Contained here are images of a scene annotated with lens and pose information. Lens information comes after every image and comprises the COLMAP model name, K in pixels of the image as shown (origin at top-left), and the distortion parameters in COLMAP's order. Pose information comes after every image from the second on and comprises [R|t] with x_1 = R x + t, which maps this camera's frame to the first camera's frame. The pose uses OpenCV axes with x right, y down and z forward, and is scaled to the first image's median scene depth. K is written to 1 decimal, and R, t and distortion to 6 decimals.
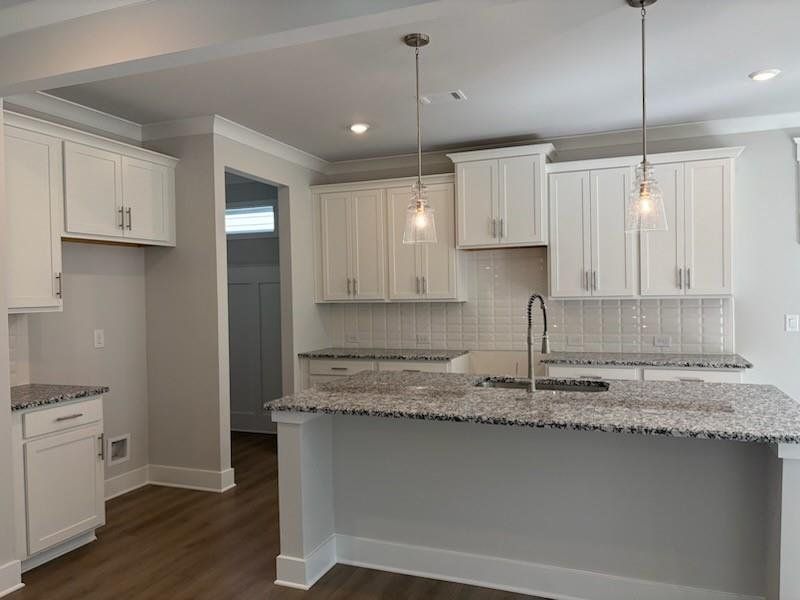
lens RADIAL K [[600.6, 0, 400.0], [0, 600.6, 300.0], [0, 0, 1]] dist [0.035943, -0.003269]
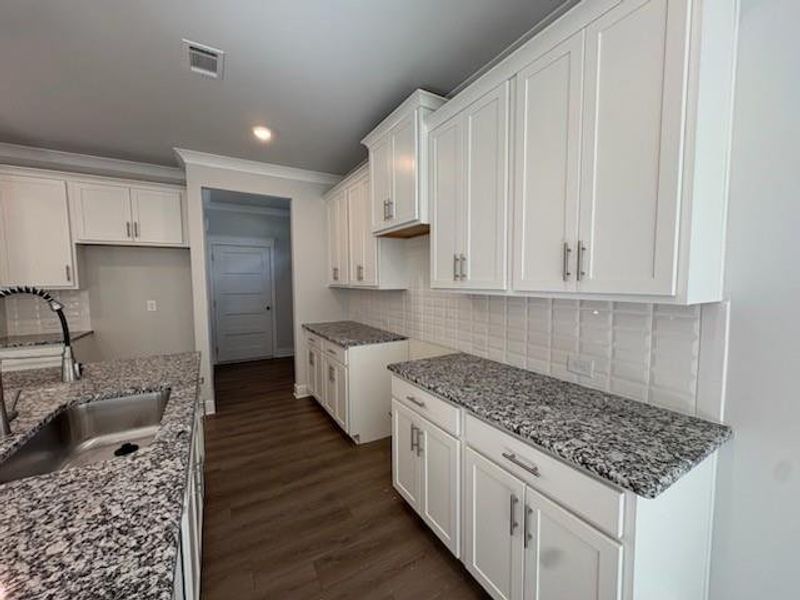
lens RADIAL K [[317.6, 0, 400.0], [0, 317.6, 300.0], [0, 0, 1]] dist [0.001842, -0.000240]
pose [[0.785319, 0.053913, -0.616739, 0.521448], [-0.014787, 0.997550, 0.068373, -0.018671], [0.618915, -0.044575, 0.784192, 0.686939]]
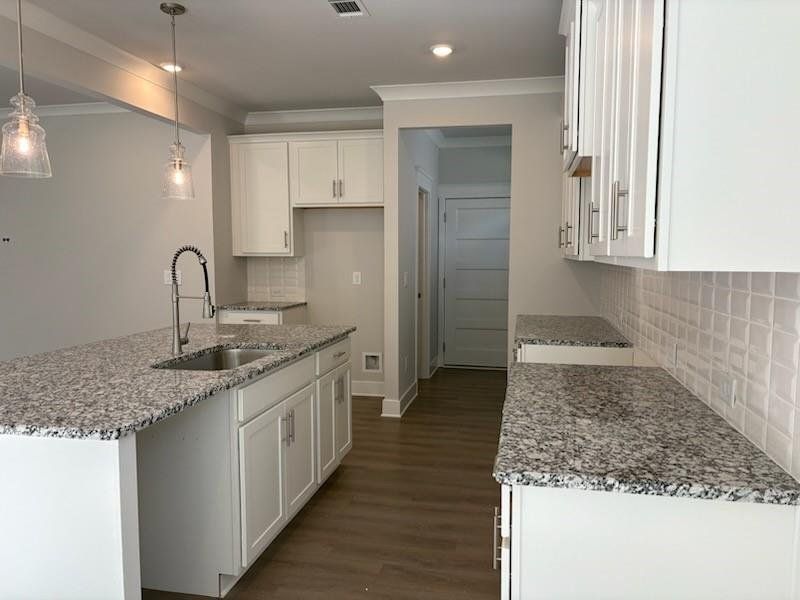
lens RADIAL K [[600.6, 0, 400.0], [0, 600.6, 300.0], [0, 0, 1]] dist [0.035943, -0.003269]
pose [[0.165957, 0.095396, -0.981508, 0.793558], [-0.014339, 0.995438, 0.094325, -0.014743], [0.986029, -0.001580, 0.166568, 0.806463]]
